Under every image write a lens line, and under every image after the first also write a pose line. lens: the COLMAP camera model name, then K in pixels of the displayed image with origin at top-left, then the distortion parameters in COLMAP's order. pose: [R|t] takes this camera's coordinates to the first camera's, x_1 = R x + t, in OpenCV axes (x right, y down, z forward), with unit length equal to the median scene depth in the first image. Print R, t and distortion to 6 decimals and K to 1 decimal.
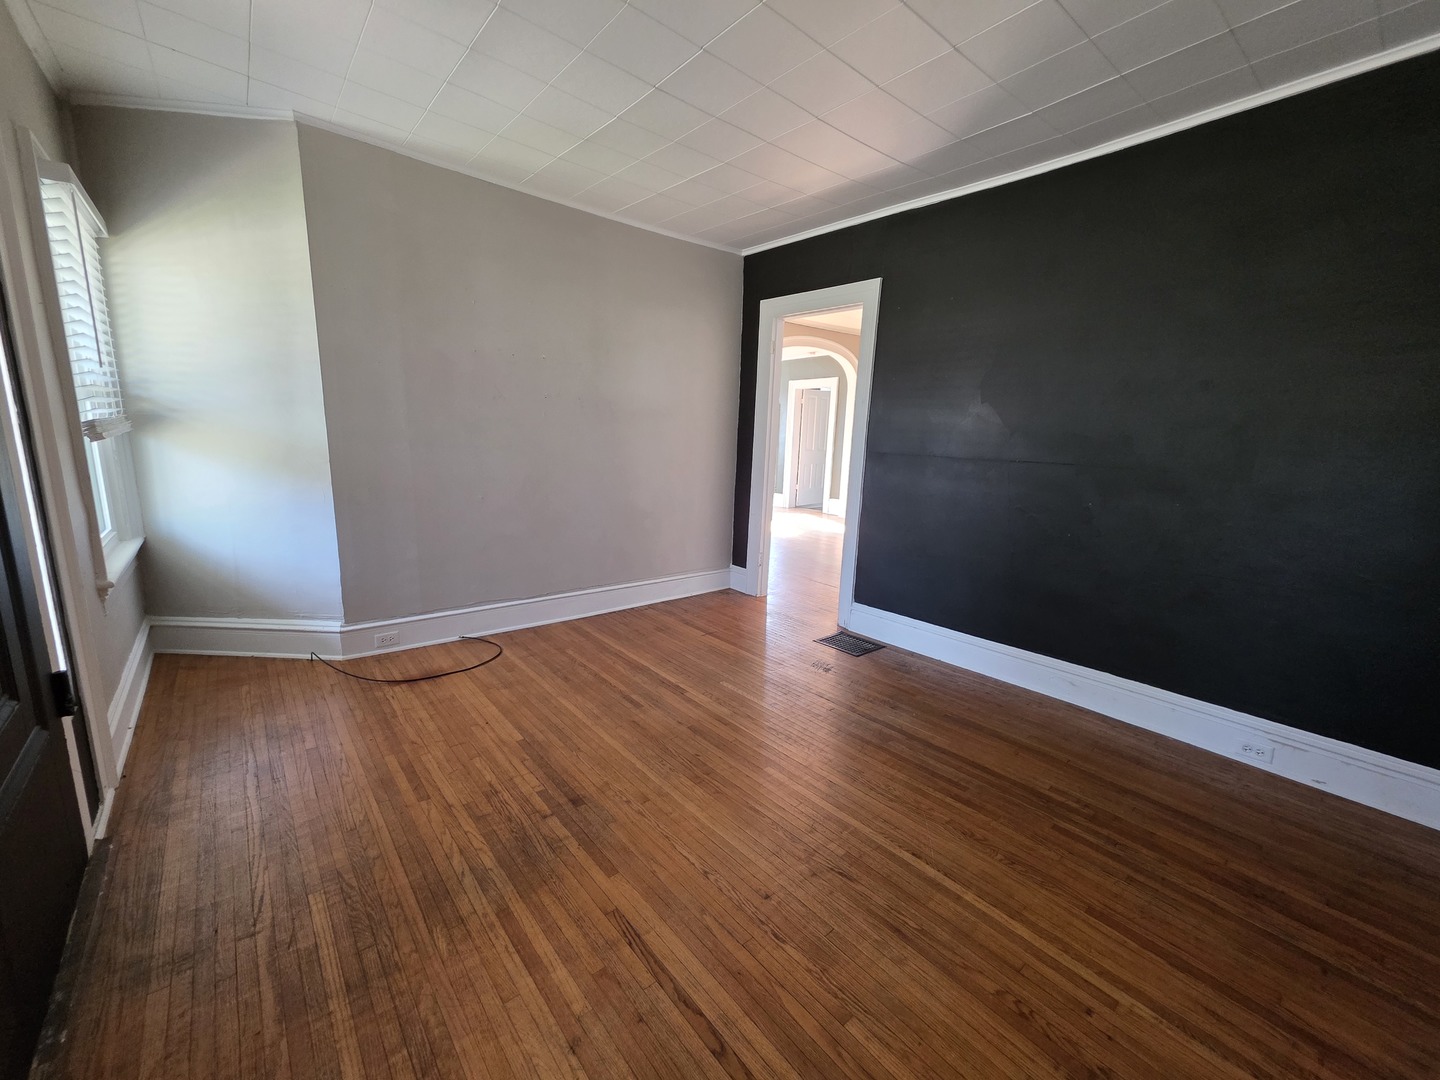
lens RADIAL K [[581.7, 0, 726.2], [0, 581.7, 545.0], [0, 0, 1]] dist [0.000502, 0.000991]
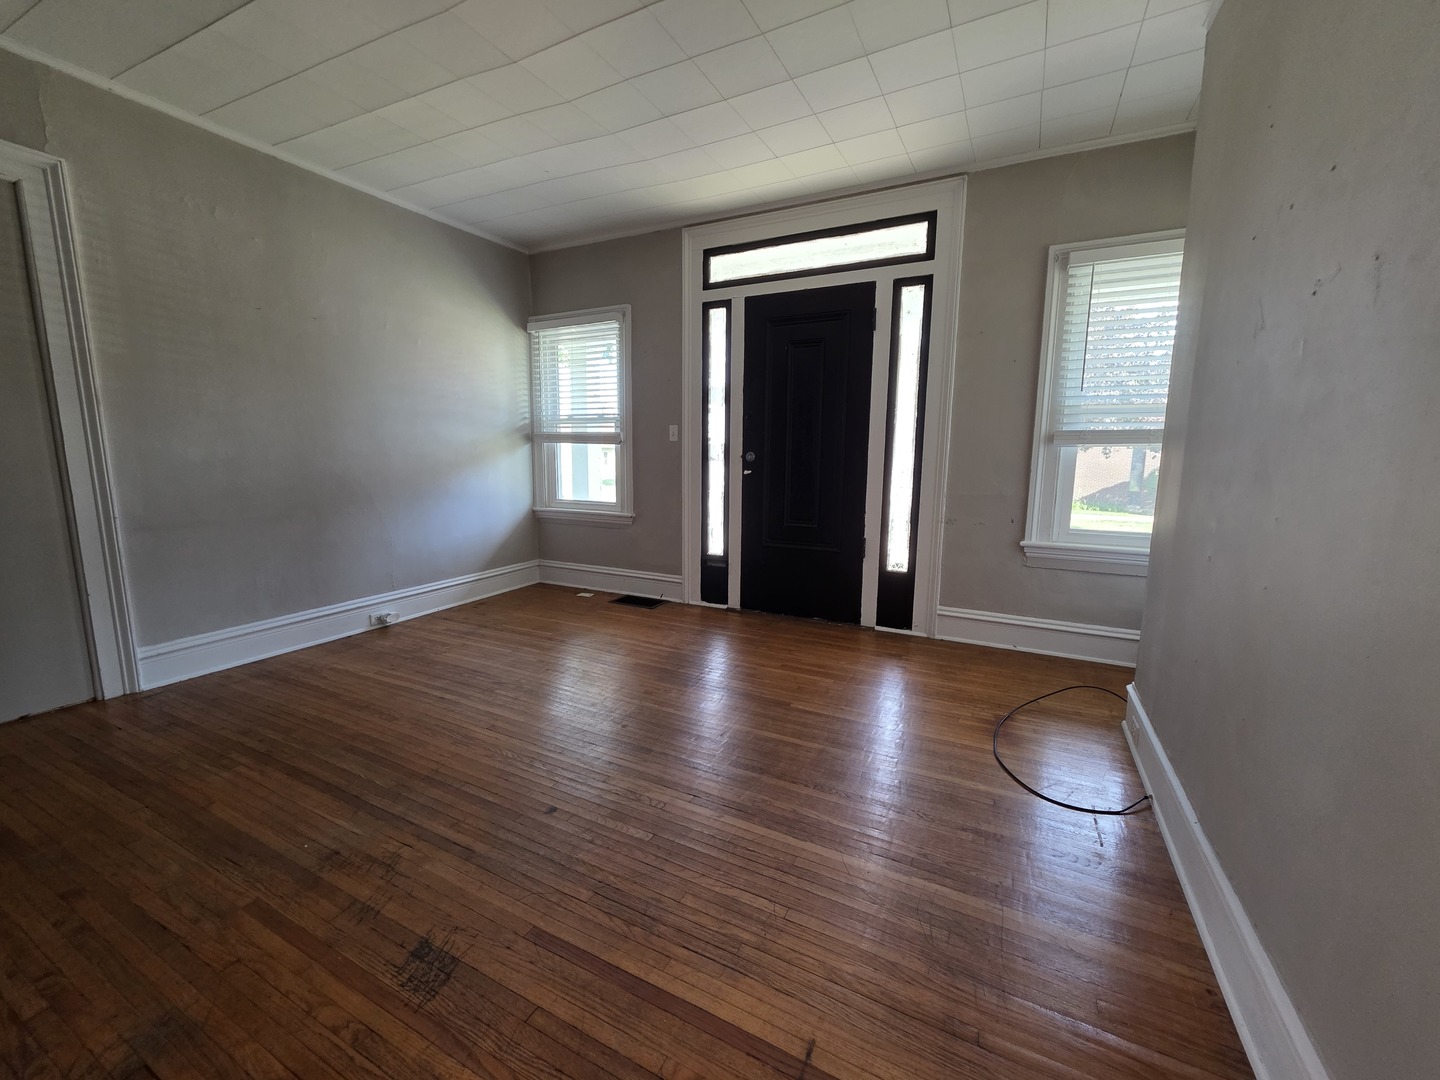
lens RADIAL K [[581.7, 0, 718.2], [0, 581.7, 539.6], [0, 0, 1]] dist [0.000502, 0.000991]
pose [[-0.916217, 0.005799, -0.400640, 0.261782], [-0.125210, 0.945677, 0.300029, -0.327419], [0.380616, 0.325056, -0.865719, 2.251570]]
